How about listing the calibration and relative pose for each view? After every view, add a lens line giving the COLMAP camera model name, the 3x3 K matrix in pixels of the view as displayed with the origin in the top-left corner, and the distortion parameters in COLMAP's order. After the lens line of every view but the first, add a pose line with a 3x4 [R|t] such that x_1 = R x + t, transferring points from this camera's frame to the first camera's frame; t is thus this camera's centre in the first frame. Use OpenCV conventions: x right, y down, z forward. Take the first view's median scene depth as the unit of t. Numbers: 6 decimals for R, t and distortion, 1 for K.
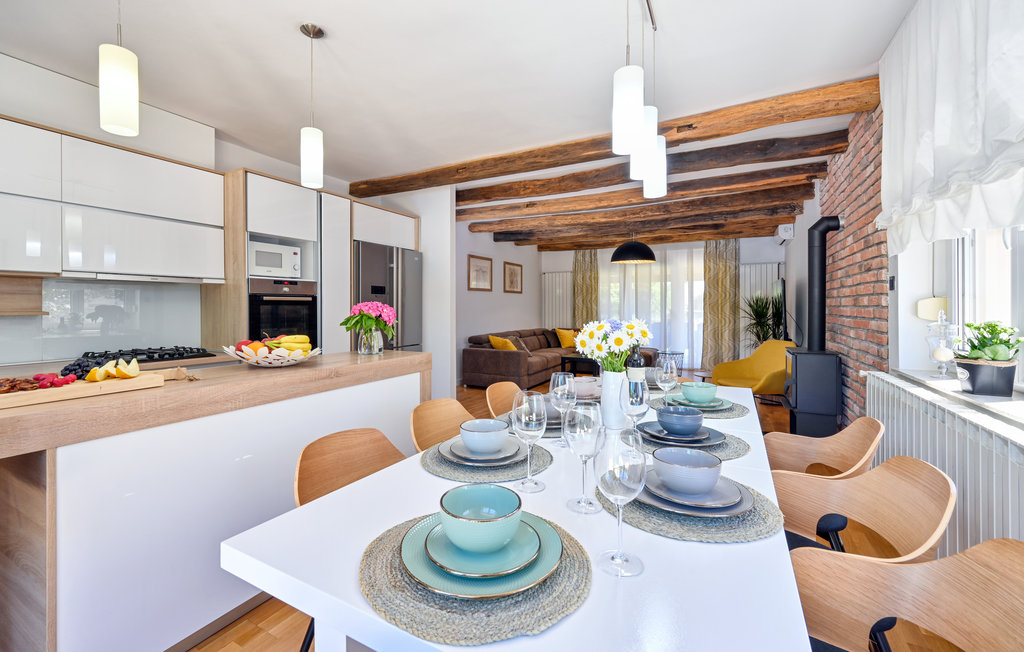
lens RADIAL K [[423.3, 0, 479.3], [0, 423.3, 312.6], [0, 0, 1]] dist [0.003227, 0.000186]
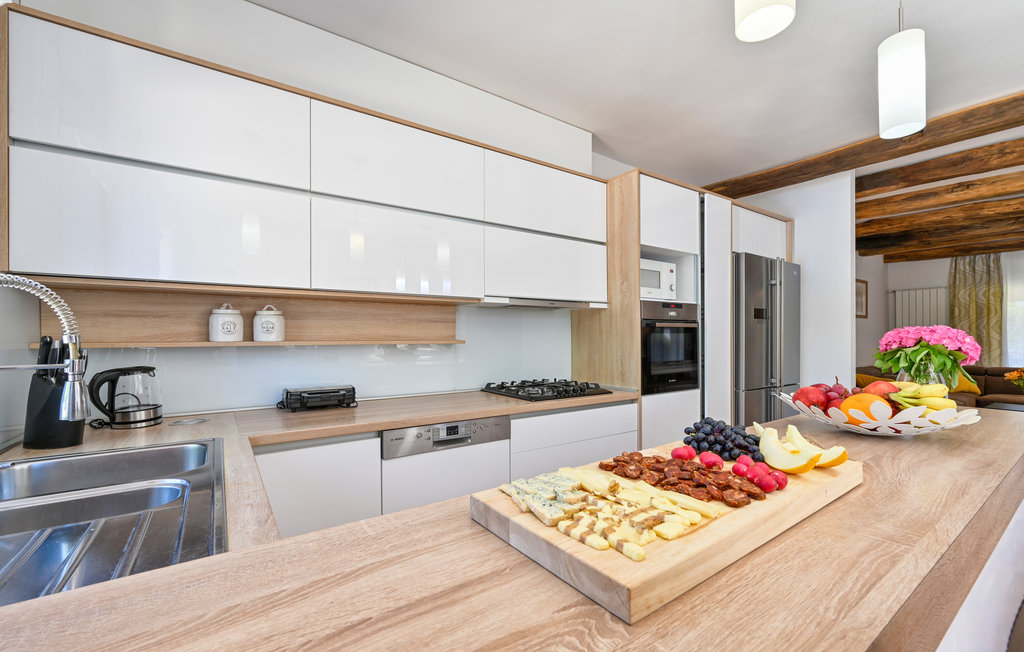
lens RADIAL K [[423.3, 0, 529.5], [0, 423.3, 333.2], [0, 0, 1]] dist [0.003227, 0.000186]
pose [[0.917048, -0.003069, -0.398764, -0.384090], [-0.005684, 0.999768, -0.020765, 0.000829], [0.398736, 0.021309, 0.916818, 0.143903]]
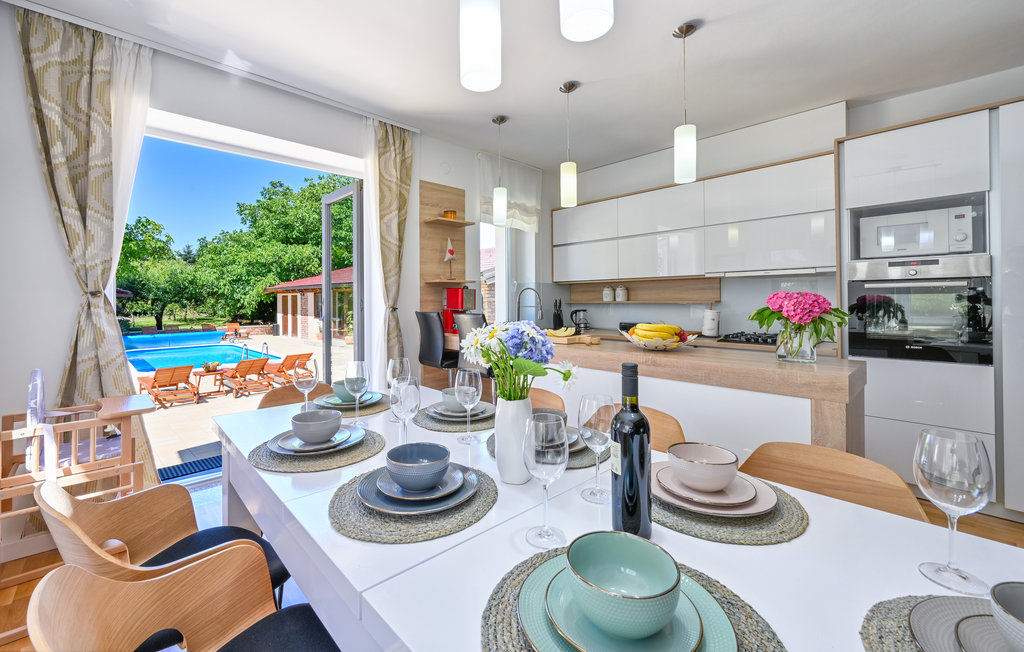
lens RADIAL K [[423.3, 0, 486.5], [0, 423.3, 295.6], [0, 0, 1]] dist [0.003227, 0.000186]
pose [[-0.302842, -0.001961, -0.953039, 0.461511], [-0.002697, 0.999996, -0.001201, -0.012314], [0.953037, 0.002206, -0.302846, 0.524478]]
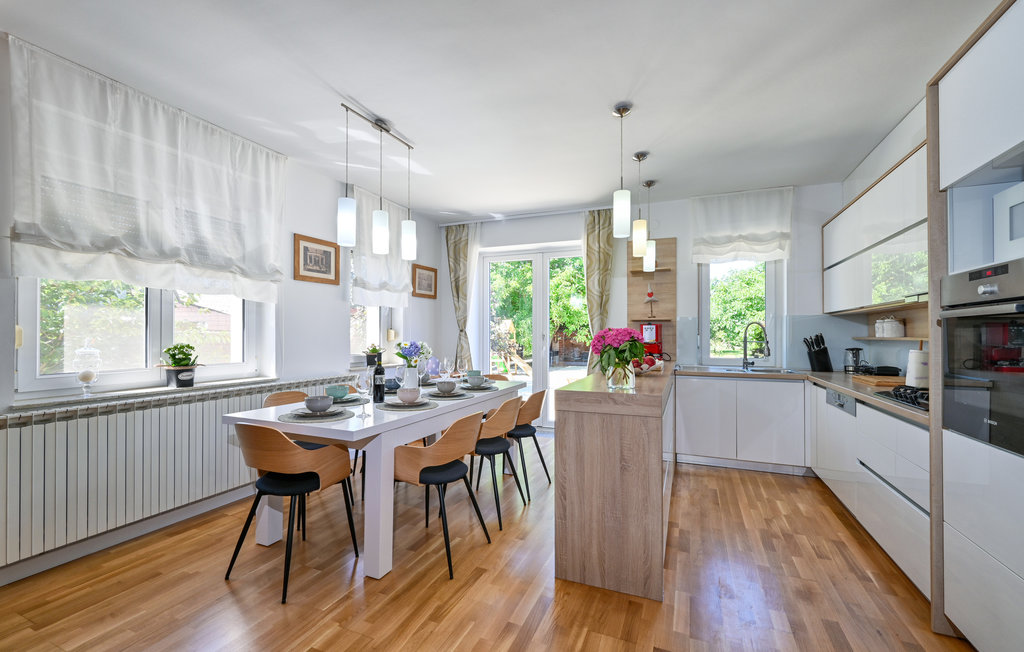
lens RADIAL K [[423.3, 0, 510.7], [0, 423.3, 330.0], [0, 0, 1]] dist [0.003227, 0.000186]
pose [[-0.991861, 0.003362, -0.127282, 0.050209], [0.003167, 0.999993, 0.001731, -0.018632], [0.127287, 0.001314, -0.991865, 1.367199]]
